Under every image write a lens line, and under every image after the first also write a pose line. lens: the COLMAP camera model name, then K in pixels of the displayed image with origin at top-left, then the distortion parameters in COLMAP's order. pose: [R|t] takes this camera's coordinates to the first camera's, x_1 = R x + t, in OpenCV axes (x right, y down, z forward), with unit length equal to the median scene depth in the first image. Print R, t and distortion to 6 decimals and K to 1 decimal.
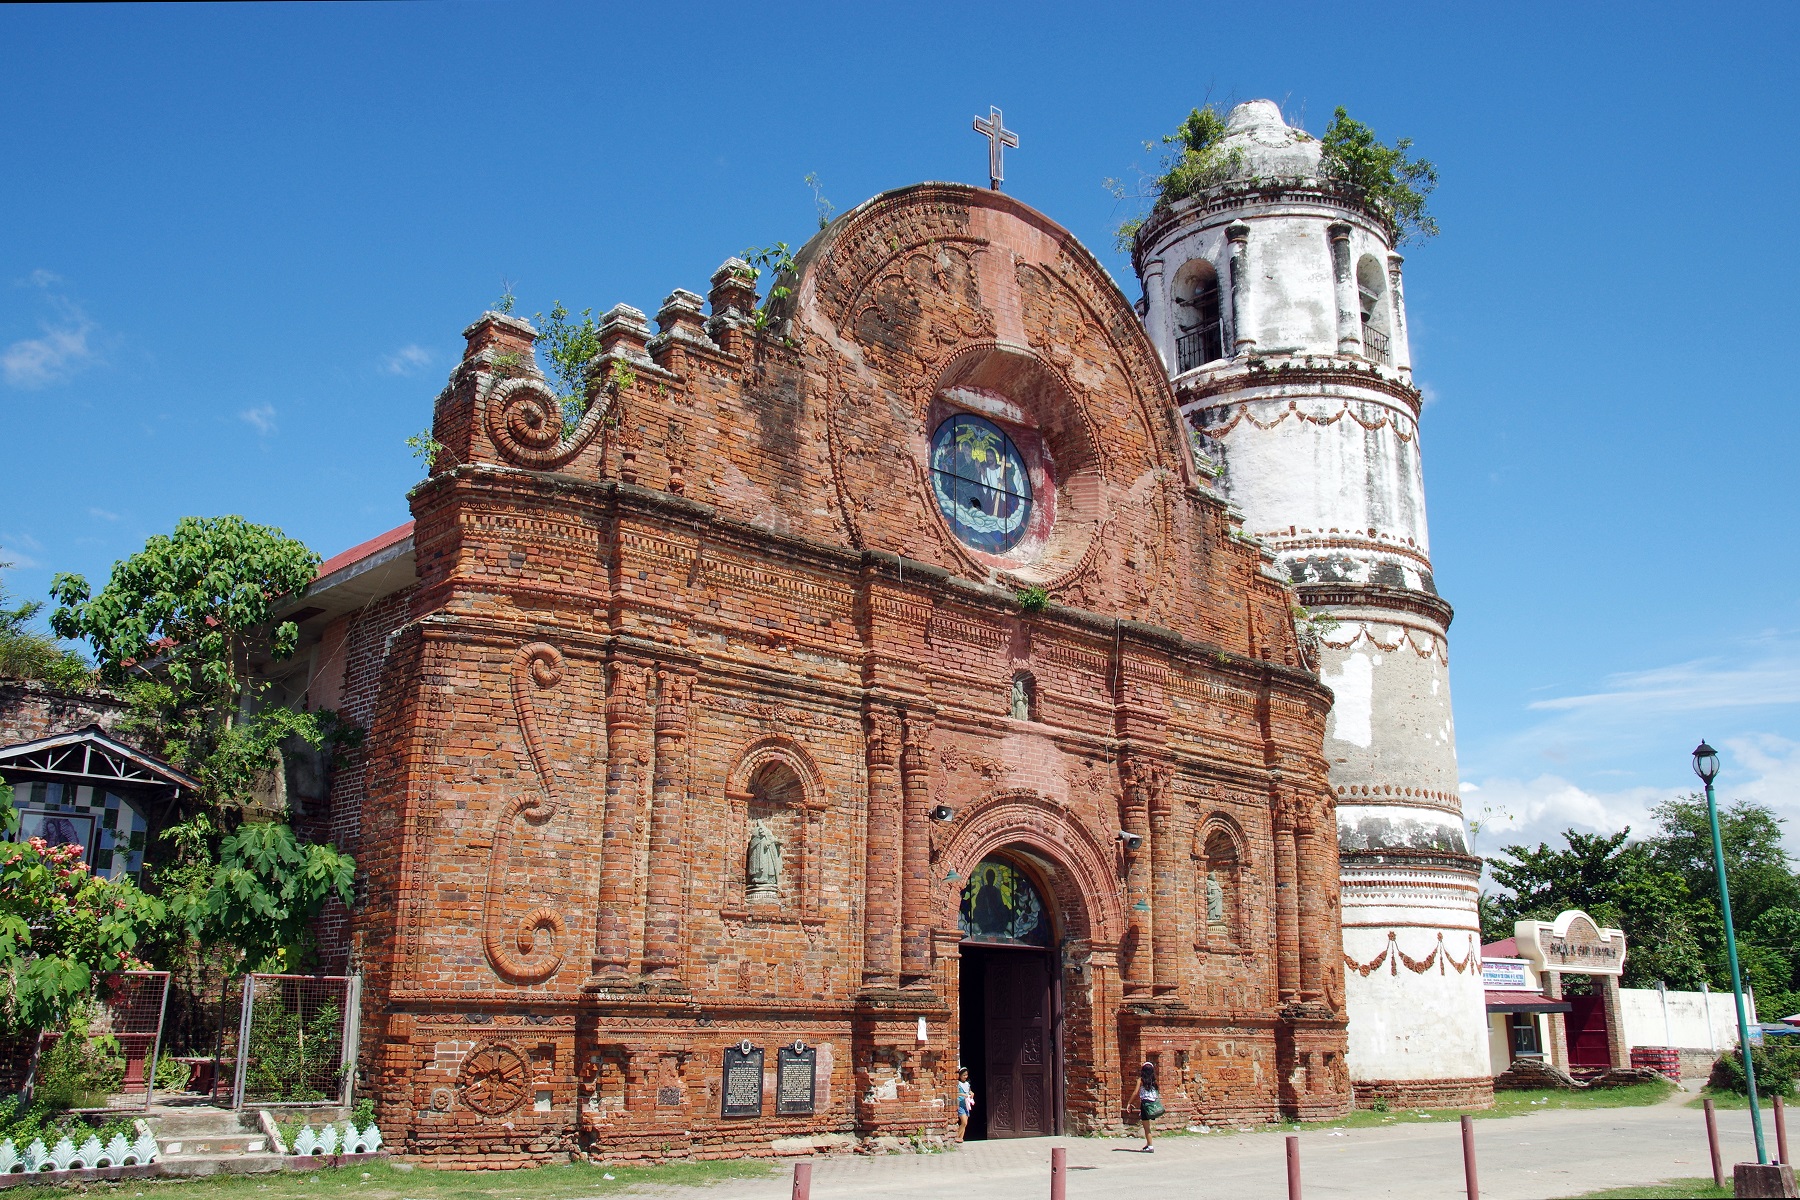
lens RADIAL K [[1595.4, 0, 900.6], [0, 1595.4, 547.5], [0, 0, 1]] dist [-0.054376, 0.002489]
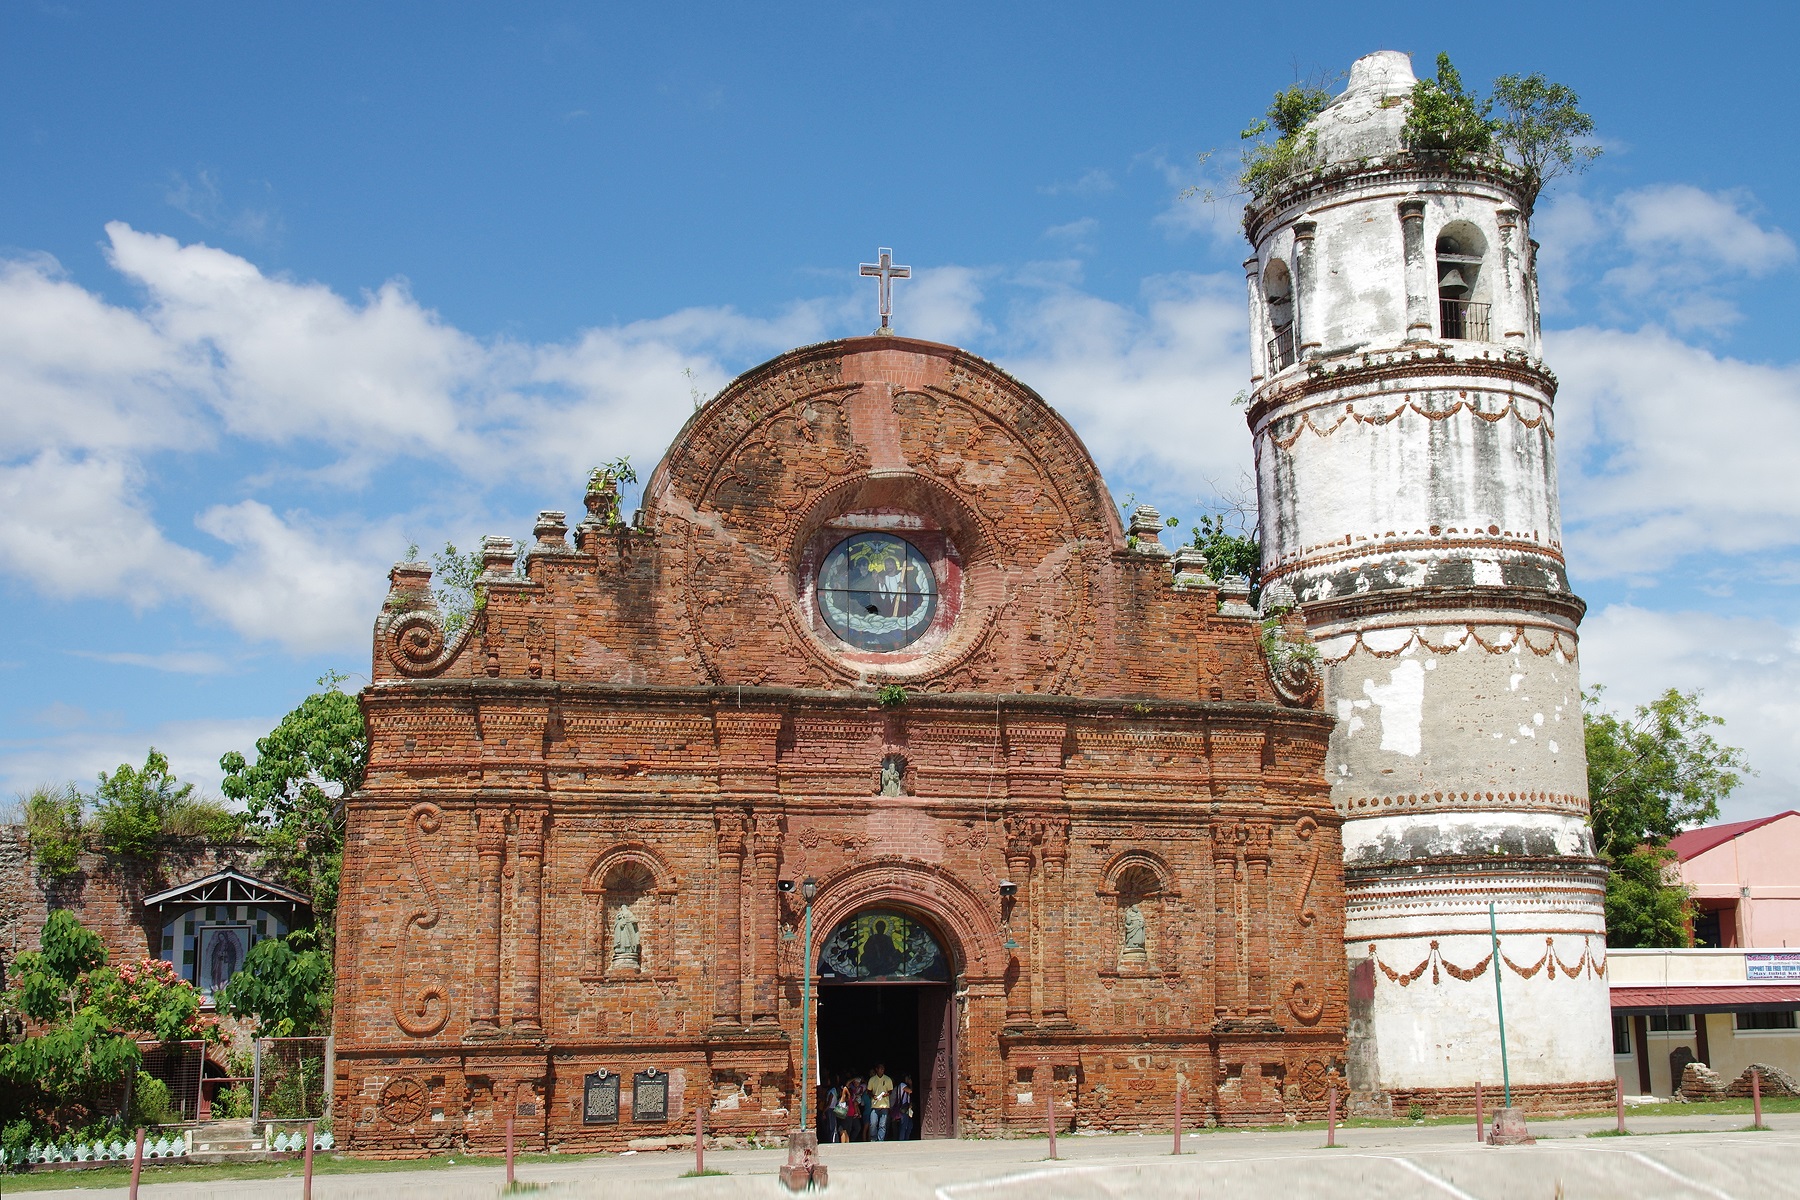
lens RADIAL K [[2152.3, 0, 987.9], [0, 2152.3, 467.6], [0, 0, 1]] dist [0.009695, -0.039544]
pose [[0.909105, -0.131146, -0.395383, 0.837593], [0.147603, 0.988982, 0.011345, -0.149616], [0.389539, -0.068674, 0.918446, -0.465530]]
